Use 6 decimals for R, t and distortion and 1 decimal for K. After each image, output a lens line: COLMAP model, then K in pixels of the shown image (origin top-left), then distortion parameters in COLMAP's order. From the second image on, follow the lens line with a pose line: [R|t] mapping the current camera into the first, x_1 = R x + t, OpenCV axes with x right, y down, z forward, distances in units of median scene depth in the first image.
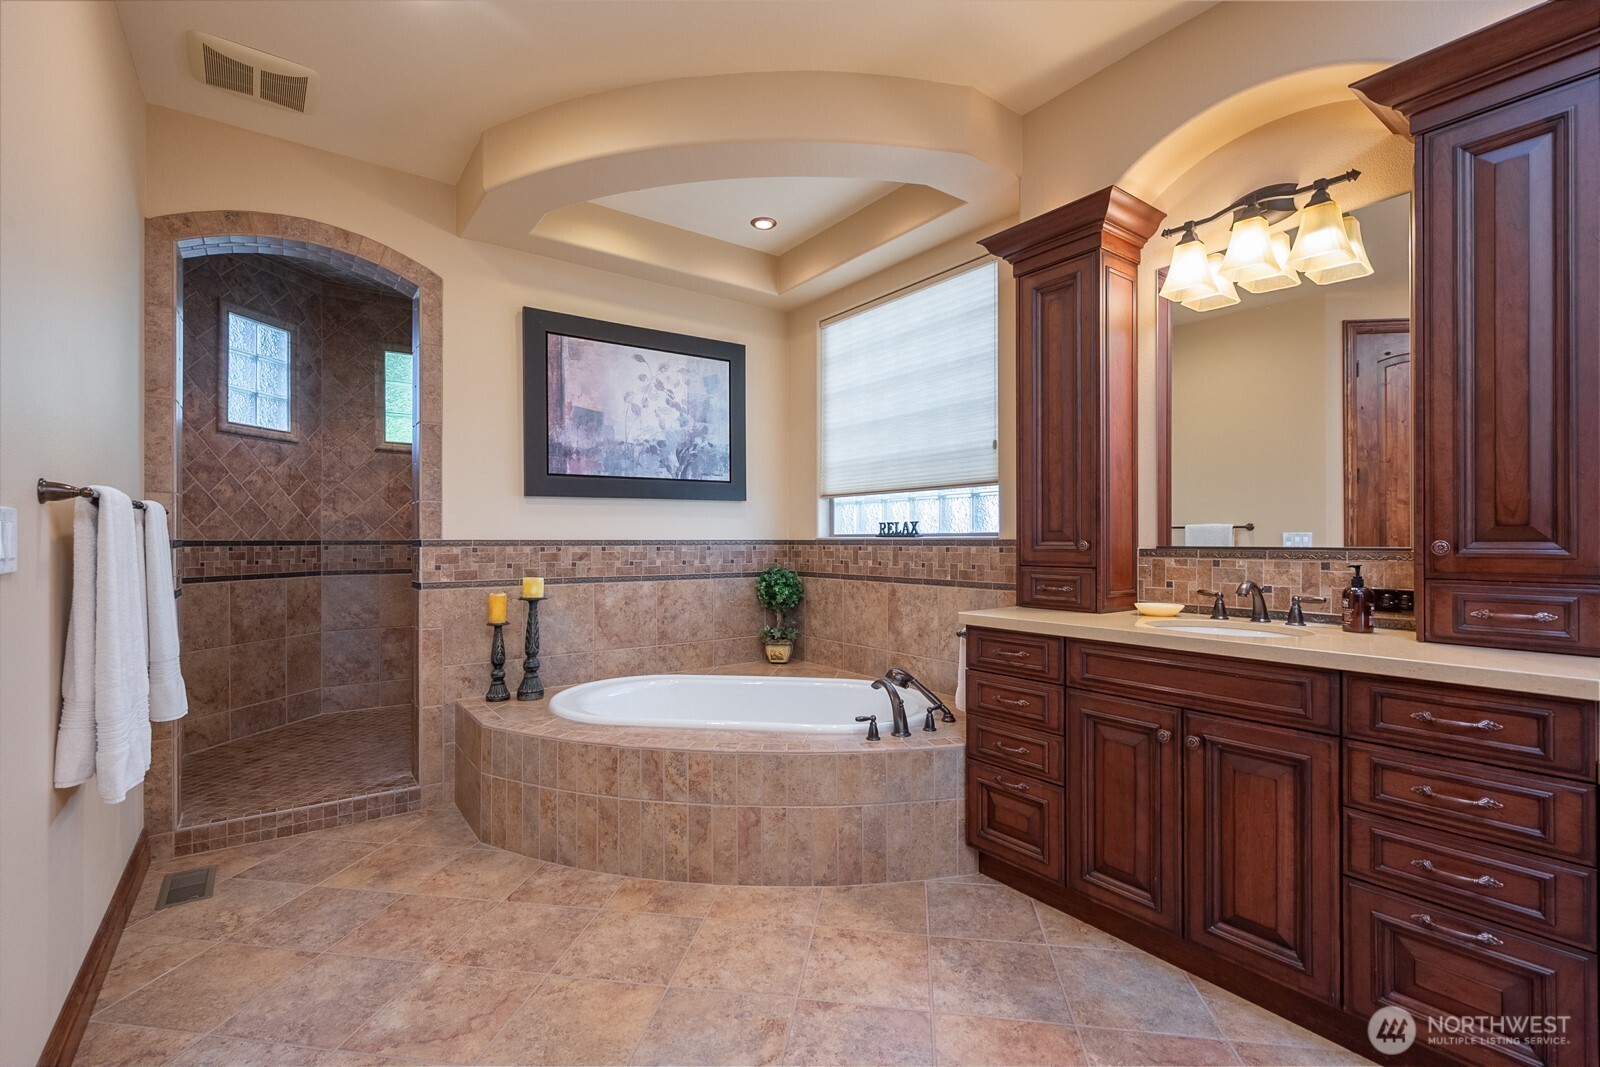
lens RADIAL K [[731.2, 0, 800.9], [0, 731.2, 535.5], [0, 0, 1]] dist [-0.005236, -0.000384]
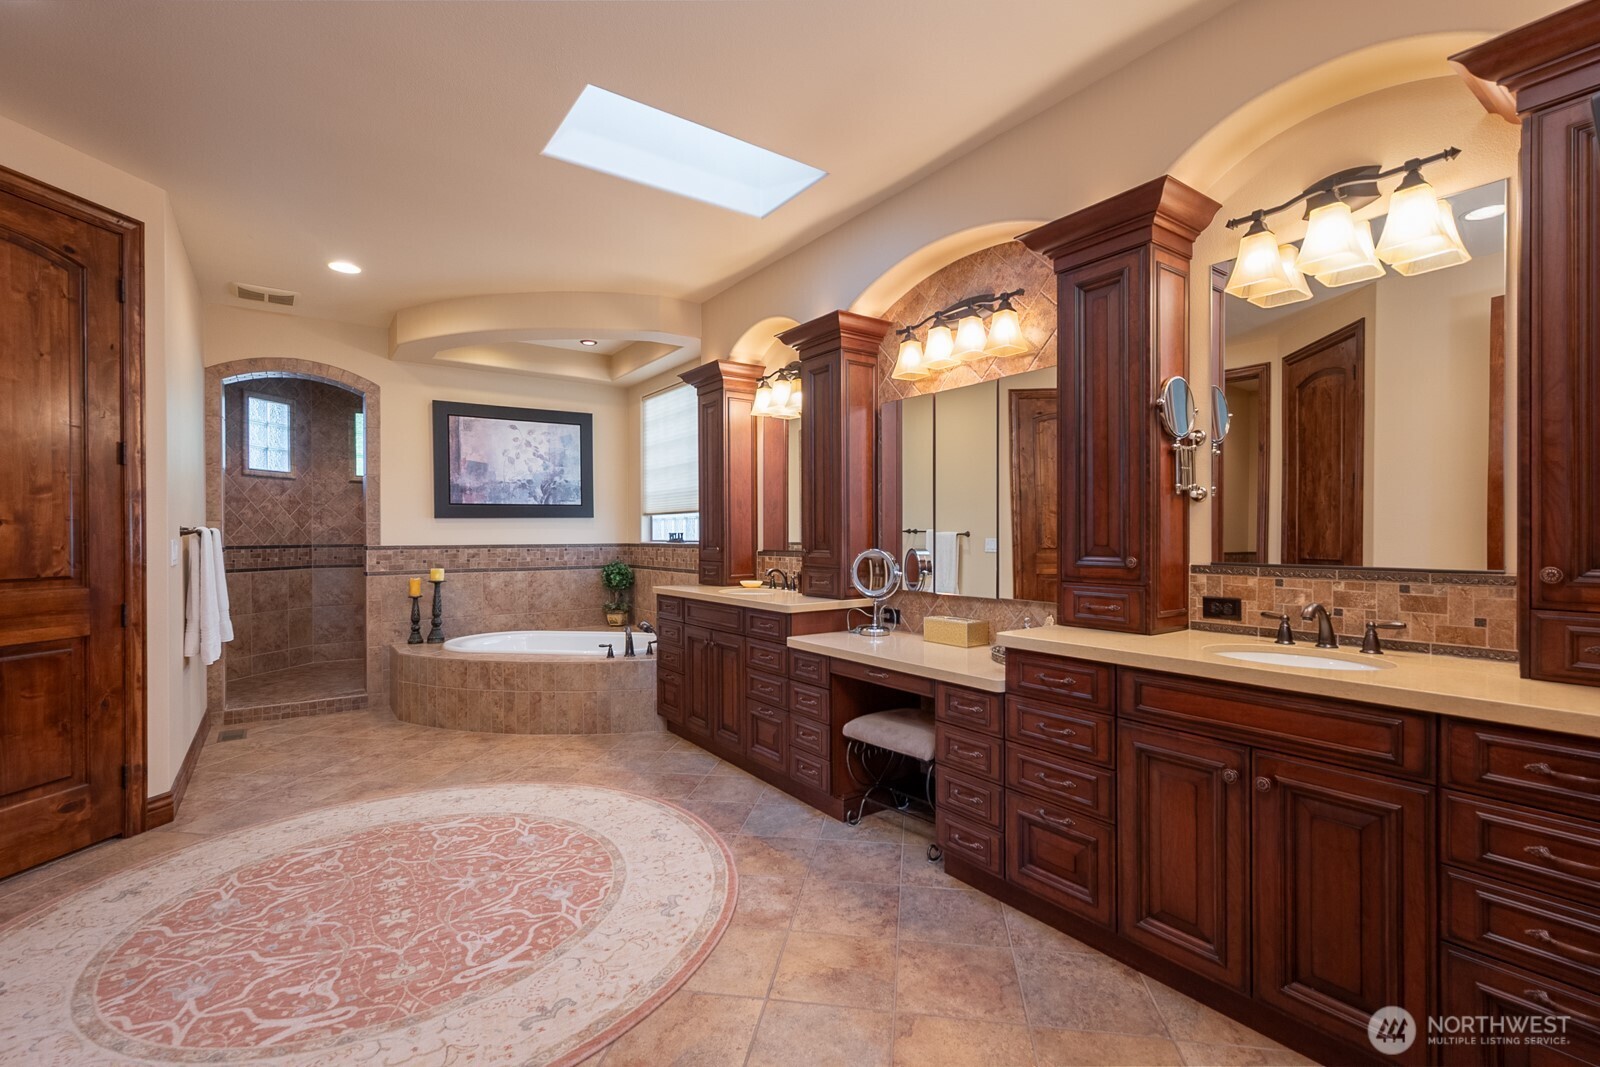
lens RADIAL K [[731.2, 0, 805.0], [0, 731.2, 534.9], [0, 0, 1]] dist [-0.005236, -0.000384]
pose [[0.999979, -0.002996, -0.005771, 0.386604], [0.003034, 0.999974, 0.006605, -0.021598], [0.005751, -0.006622, 0.999962, -0.520650]]
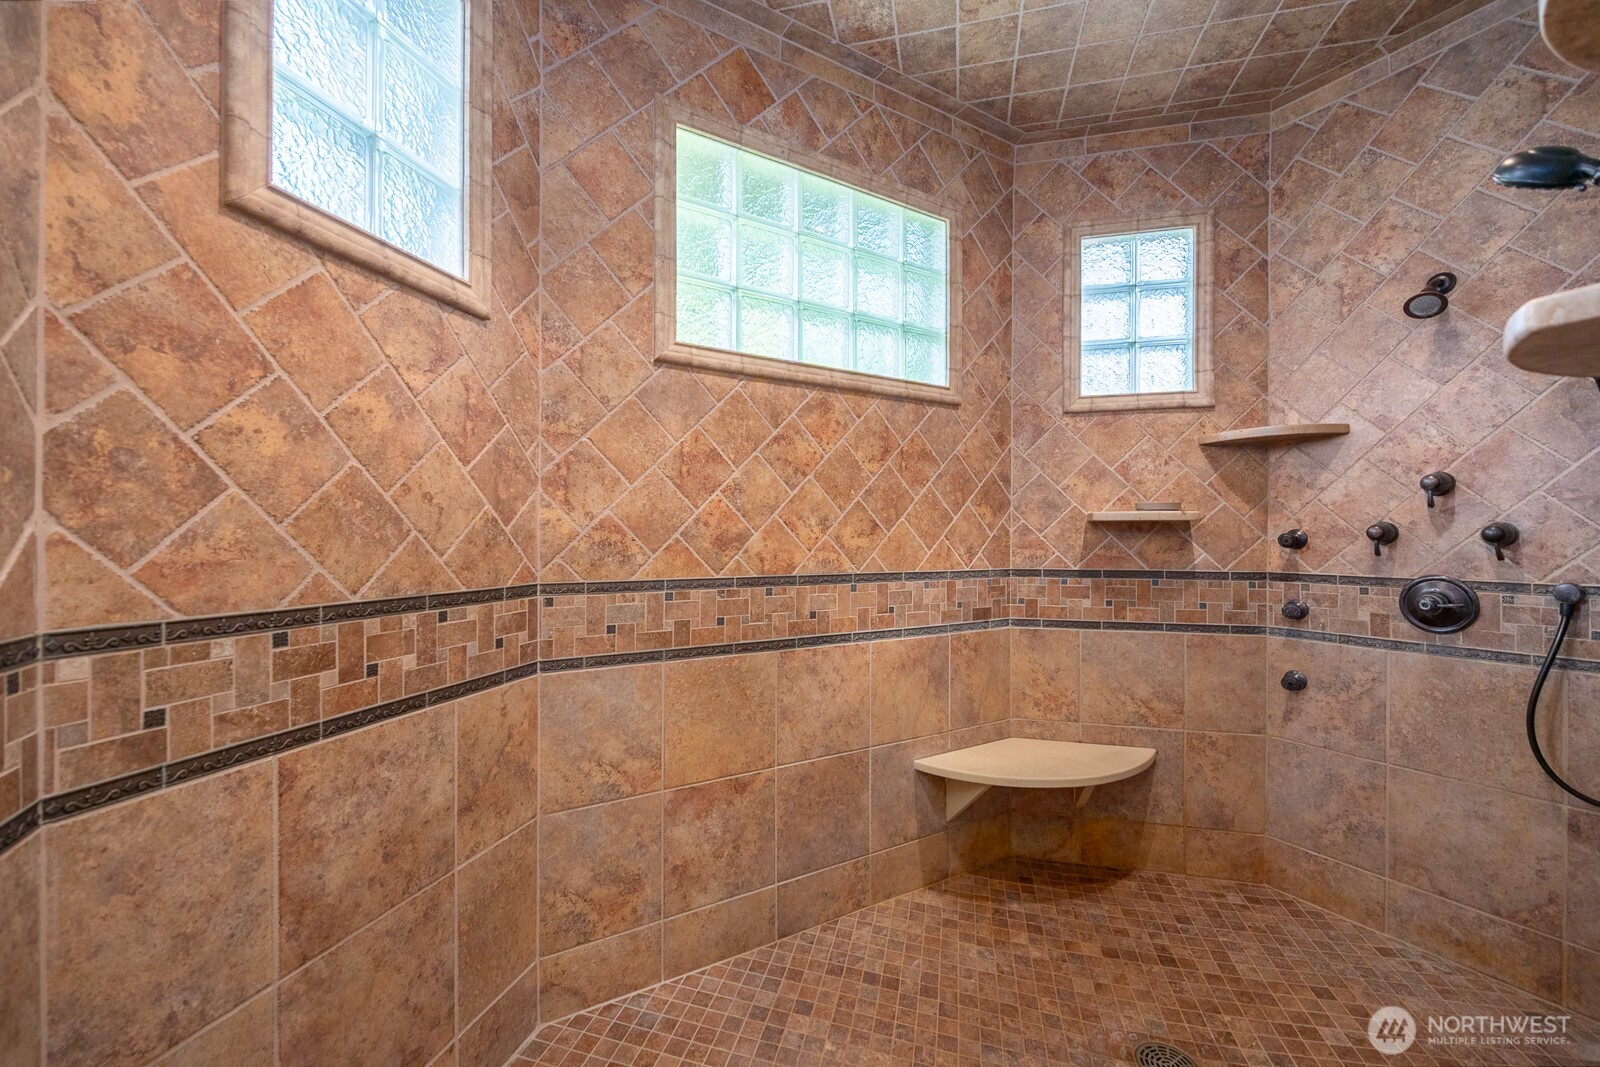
lens RADIAL K [[634.0, 0, 790.2], [0, 634.0, 535.4], [0, 0, 1]] dist [-0.002746, -0.000109]
pose [[0.994791, 0.005165, -0.101804, -0.549804], [-0.004876, 0.999983, 0.003089, -0.023518], [0.101818, -0.002576, 0.994800, 0.761043]]
